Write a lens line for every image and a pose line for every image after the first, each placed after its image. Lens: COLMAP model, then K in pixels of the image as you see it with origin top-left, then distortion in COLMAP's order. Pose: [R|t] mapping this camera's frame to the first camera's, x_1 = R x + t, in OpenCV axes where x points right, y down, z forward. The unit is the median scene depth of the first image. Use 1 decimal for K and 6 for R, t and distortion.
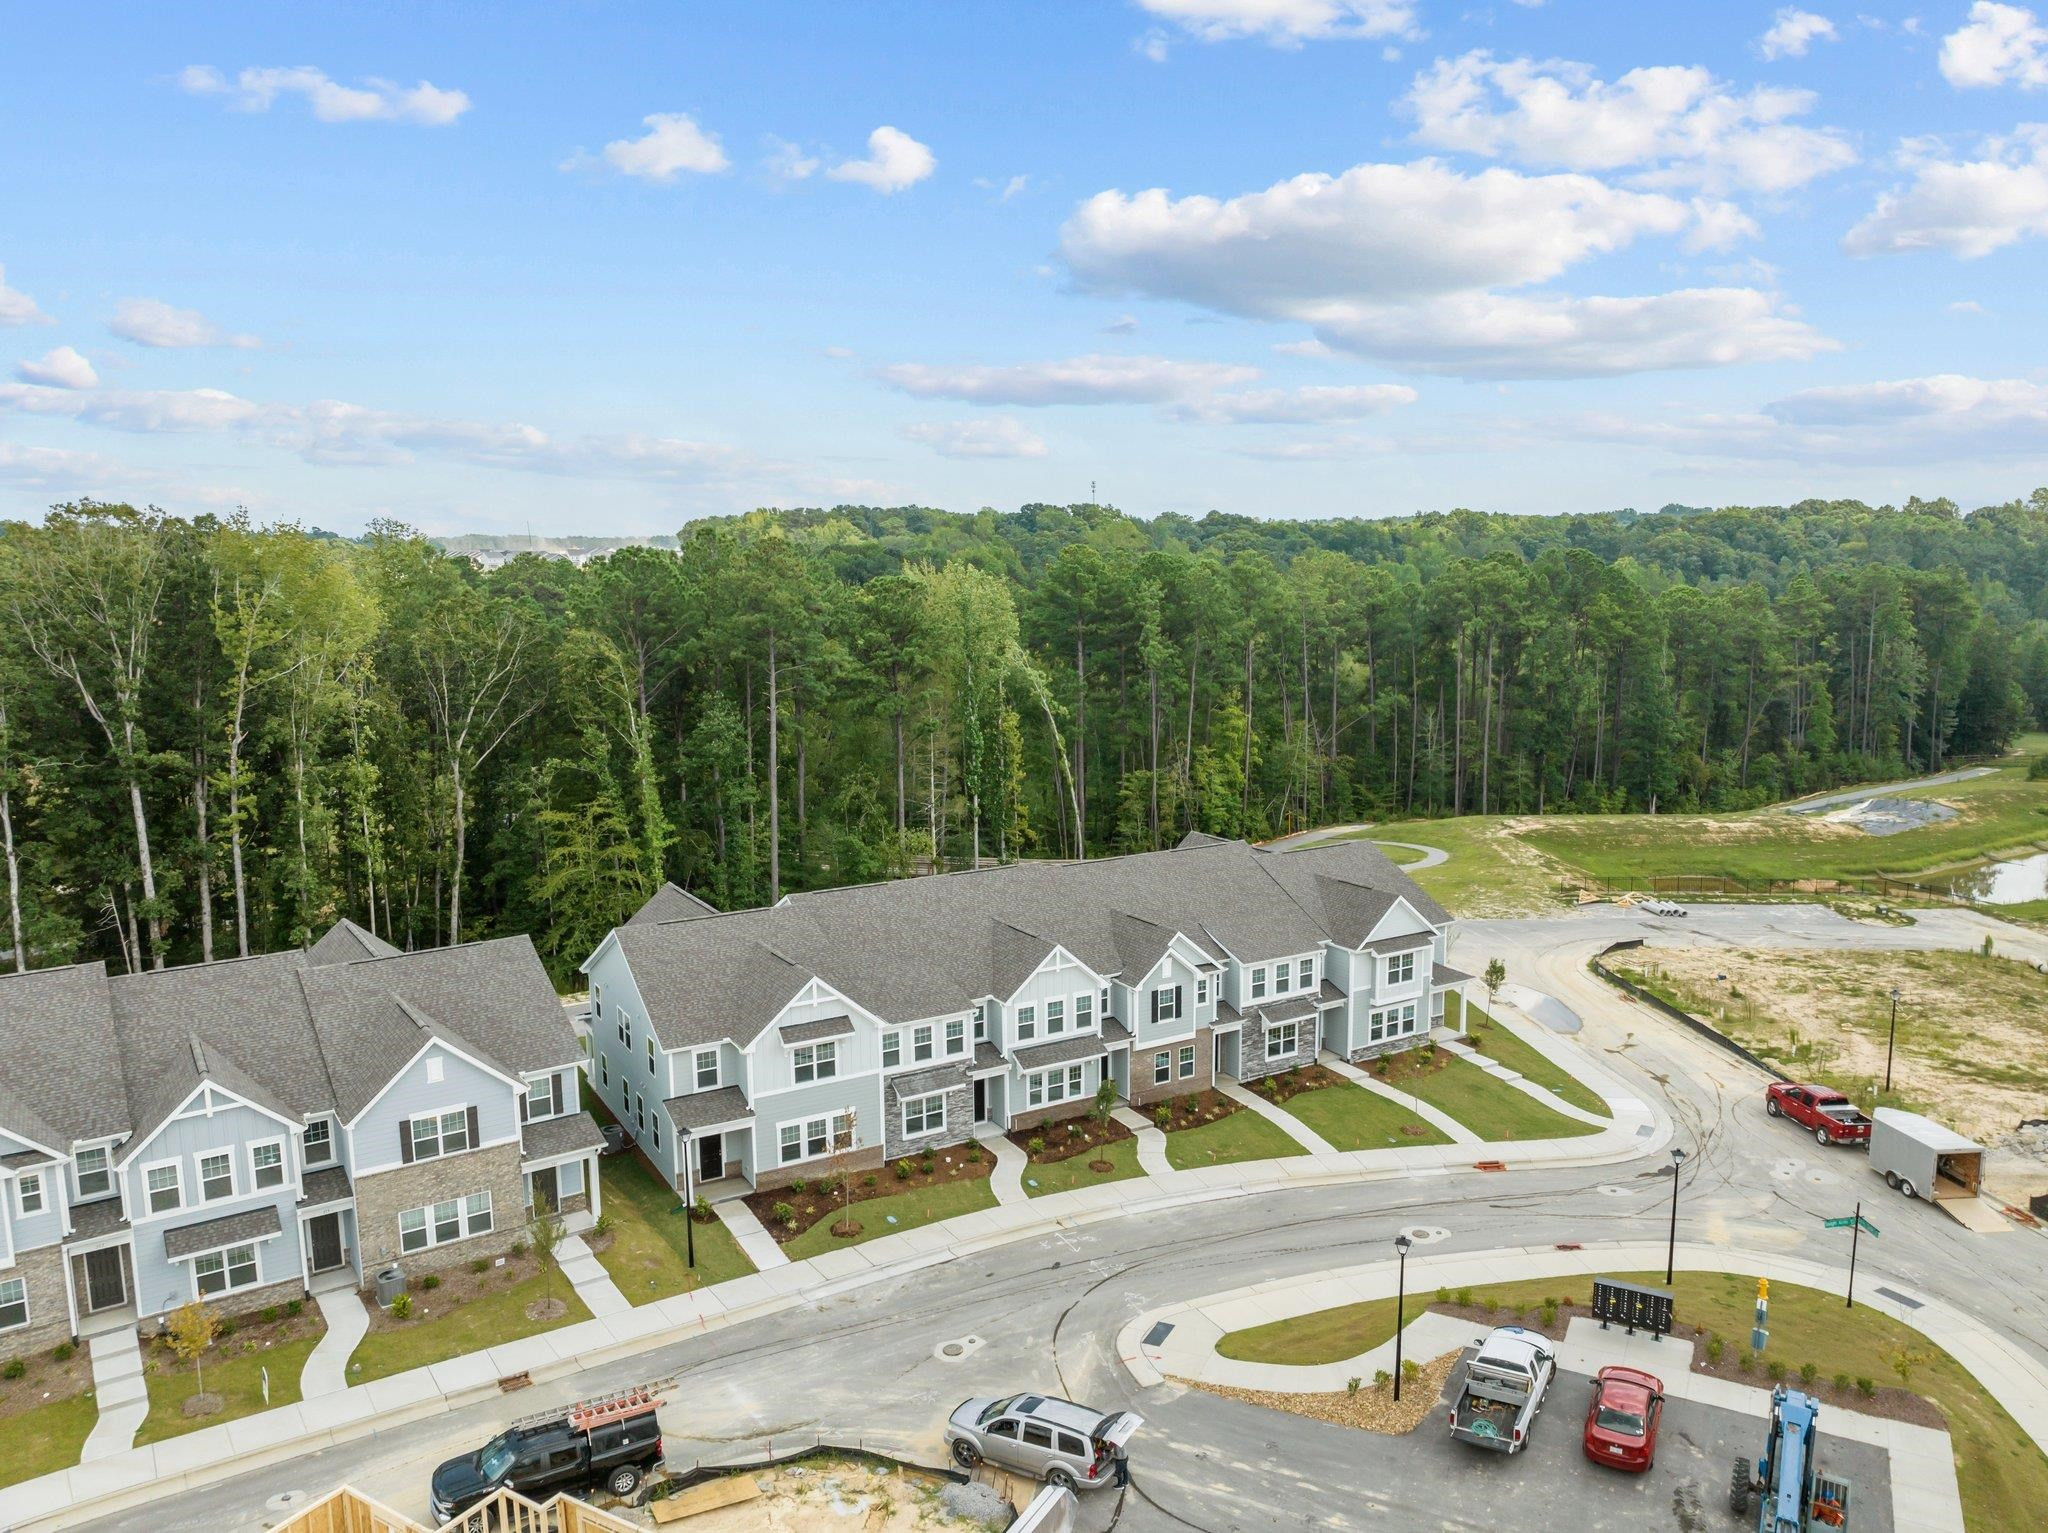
lens RADIAL K [[1455.4, 0, 1027.8], [0, 1455.4, 761.3], [0, 0, 1]] dist [-0.033492, -0.004487]
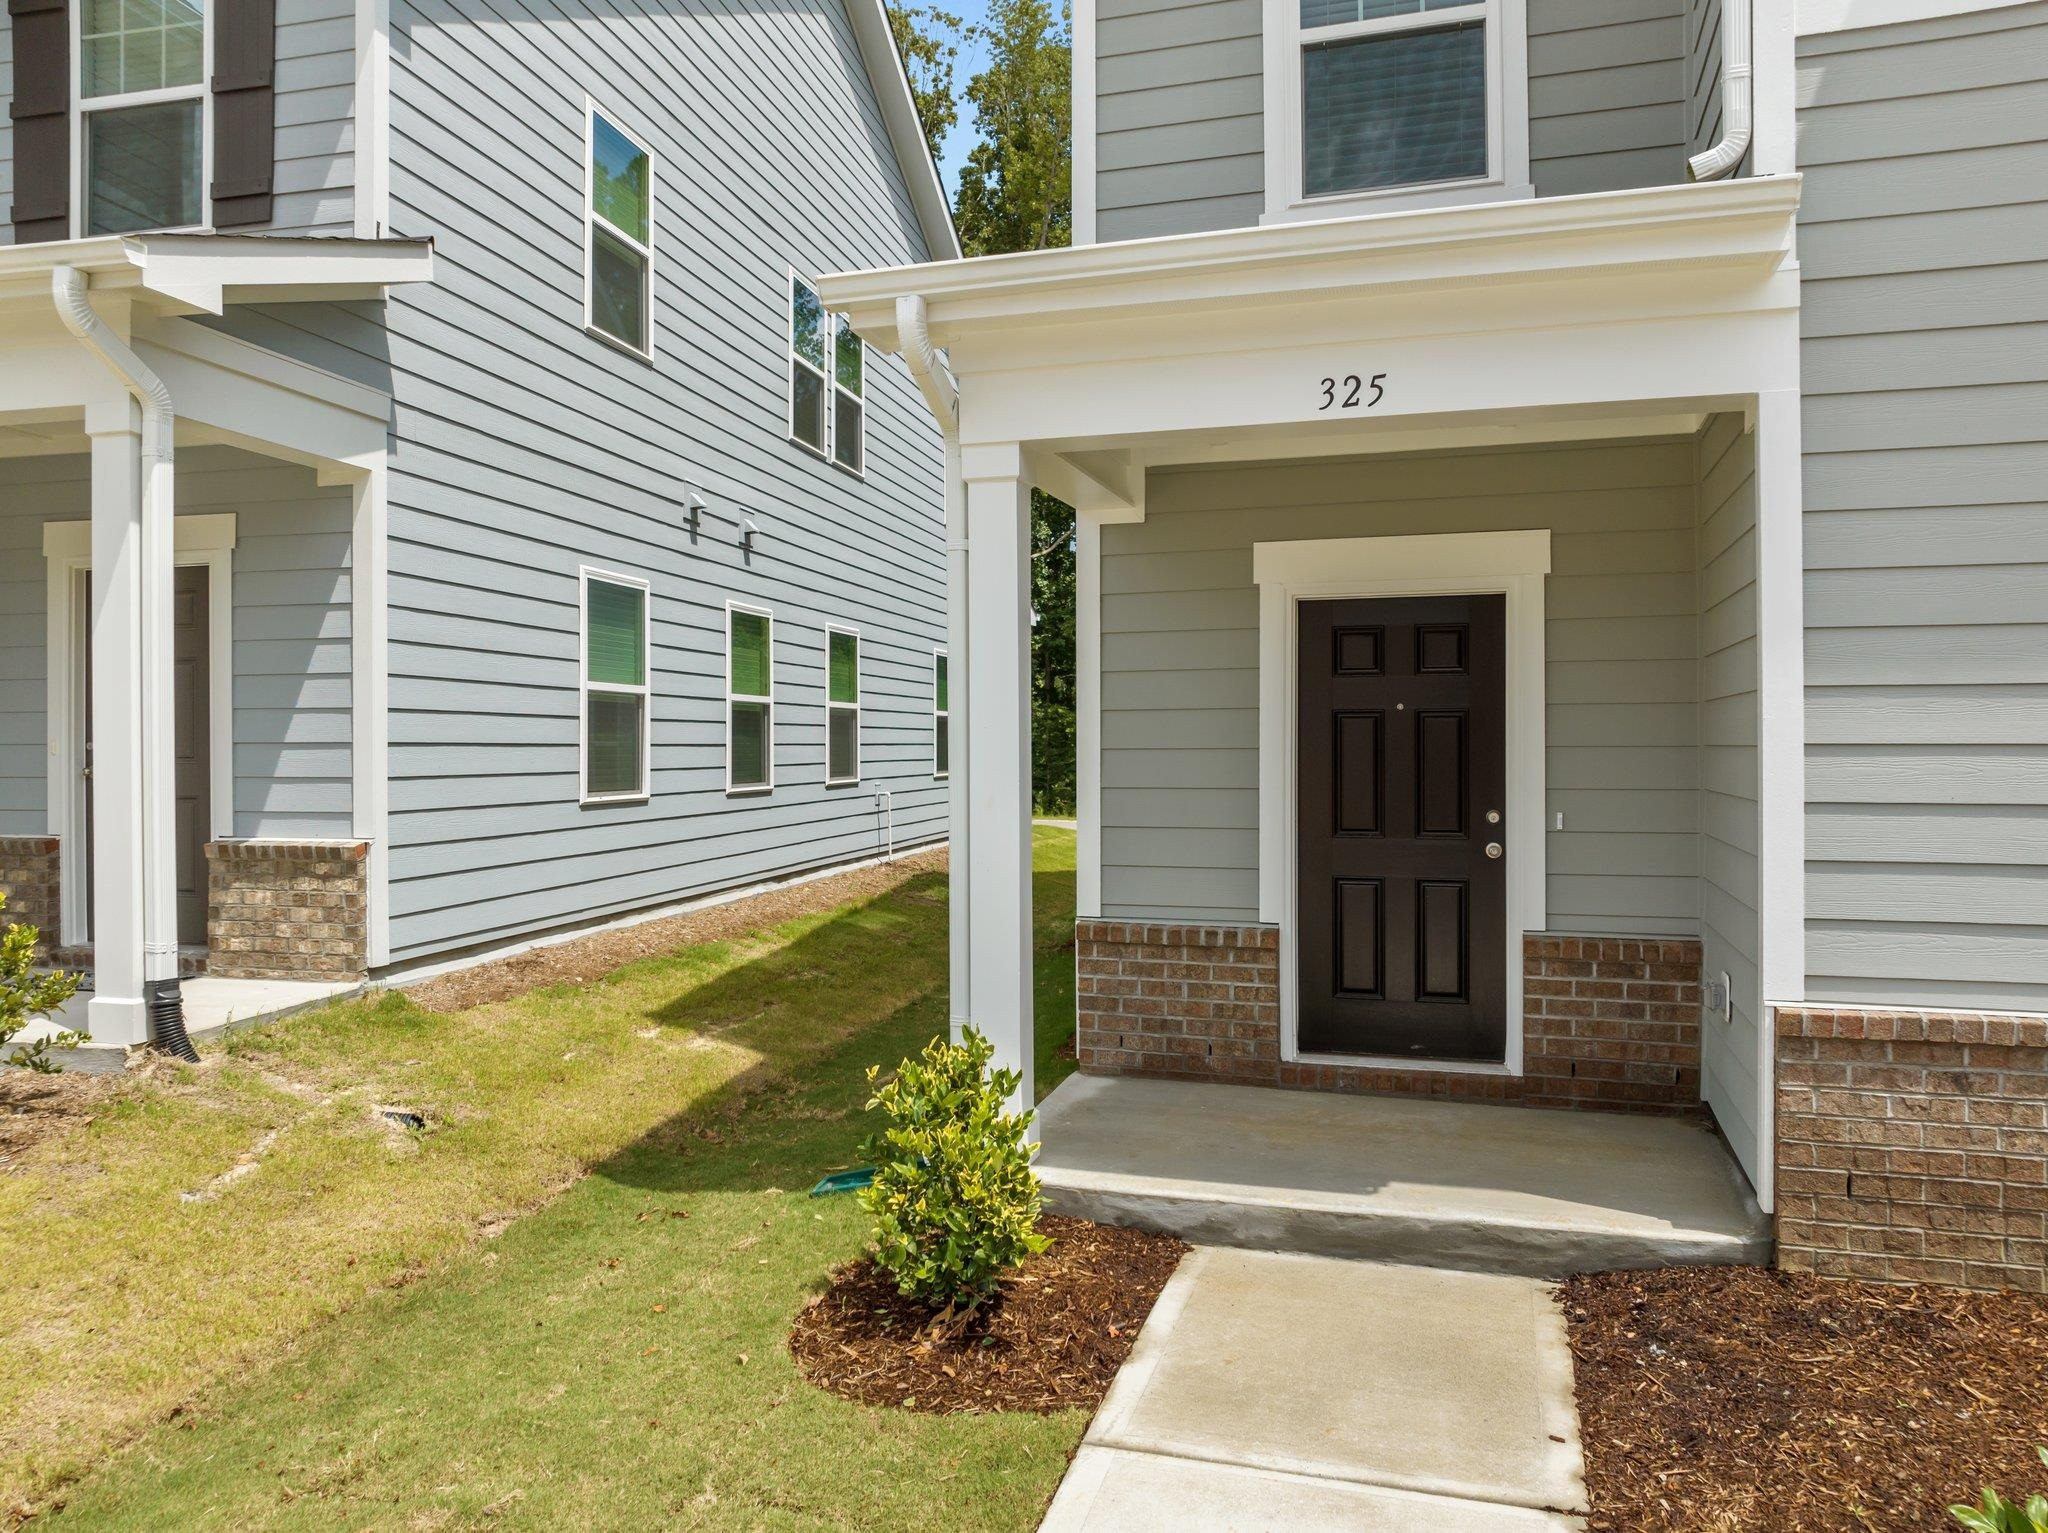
lens RADIAL K [[1456.8, 0, 1043.5], [0, 1456.8, 746.1], [0, 0, 1]] dist [-0.027688, -0.003852]
pose [[0.674046, 0.009175, -0.738632, -0.139684], [-0.107922, 0.990417, -0.086183, 0.250695], [0.730763, 0.137806, 0.668577, 0.817251]]
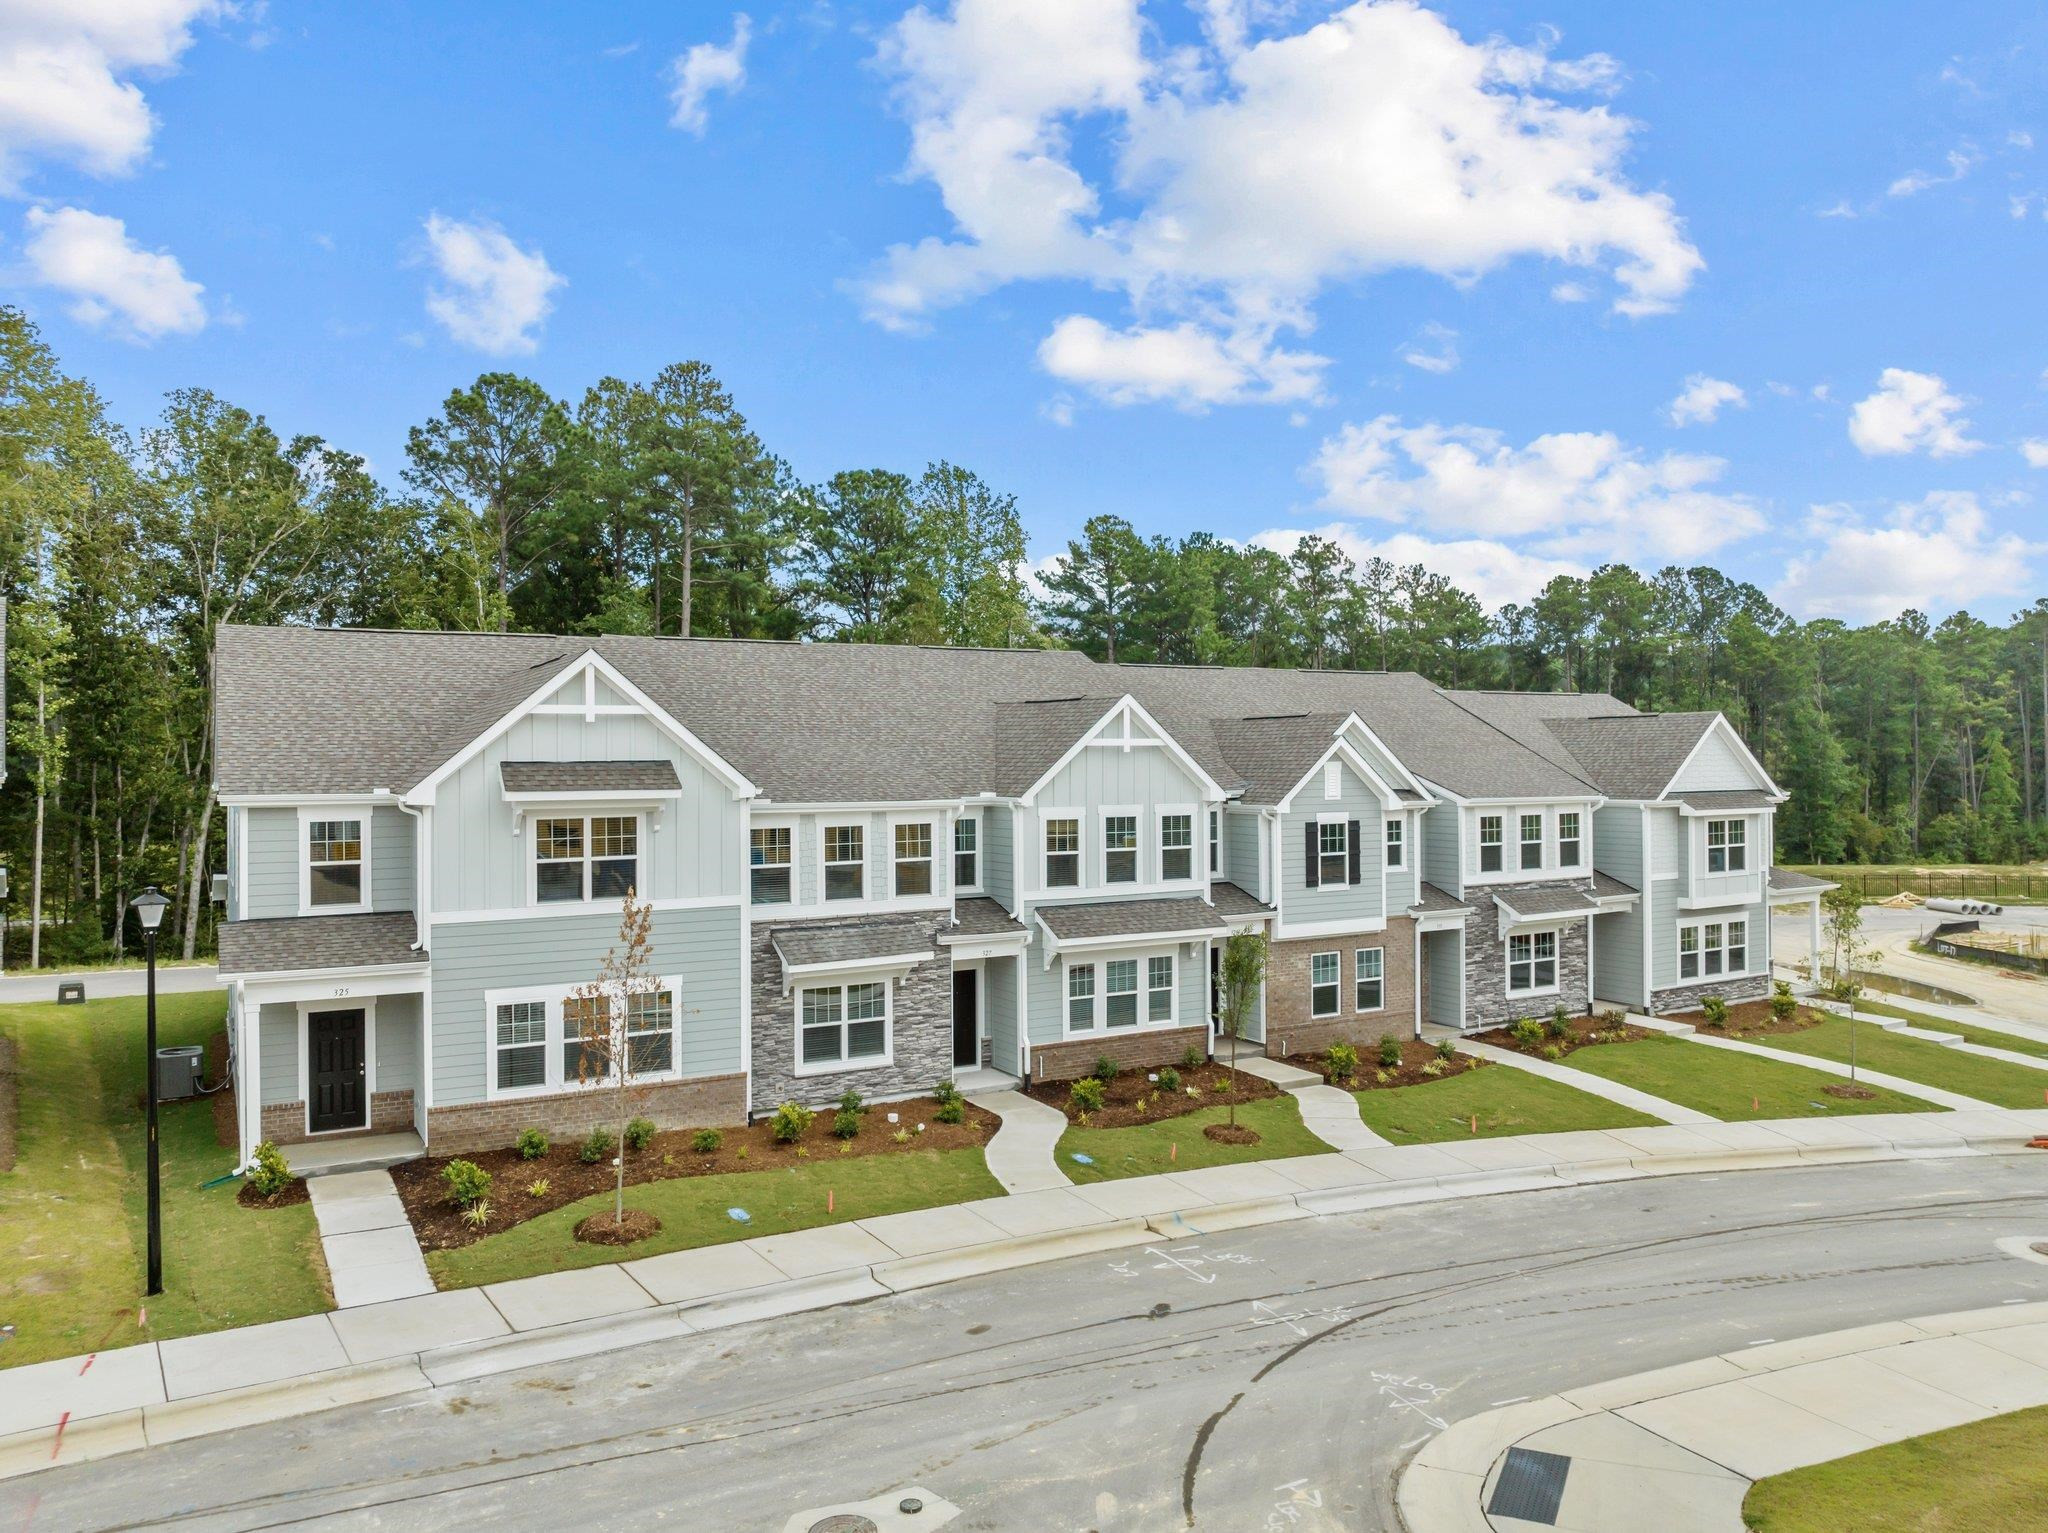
lens RADIAL K [[1458.8, 0, 1026.9], [0, 1458.8, 732.4], [0, 0, 1]] dist [-0.036611, 0.000037]
pose [[0.999972, 0.003311, -0.006651, -0.009837], [-0.004300, 0.987956, -0.154672, 0.214563], [0.006059, 0.154697, 0.987943, 0.507372]]
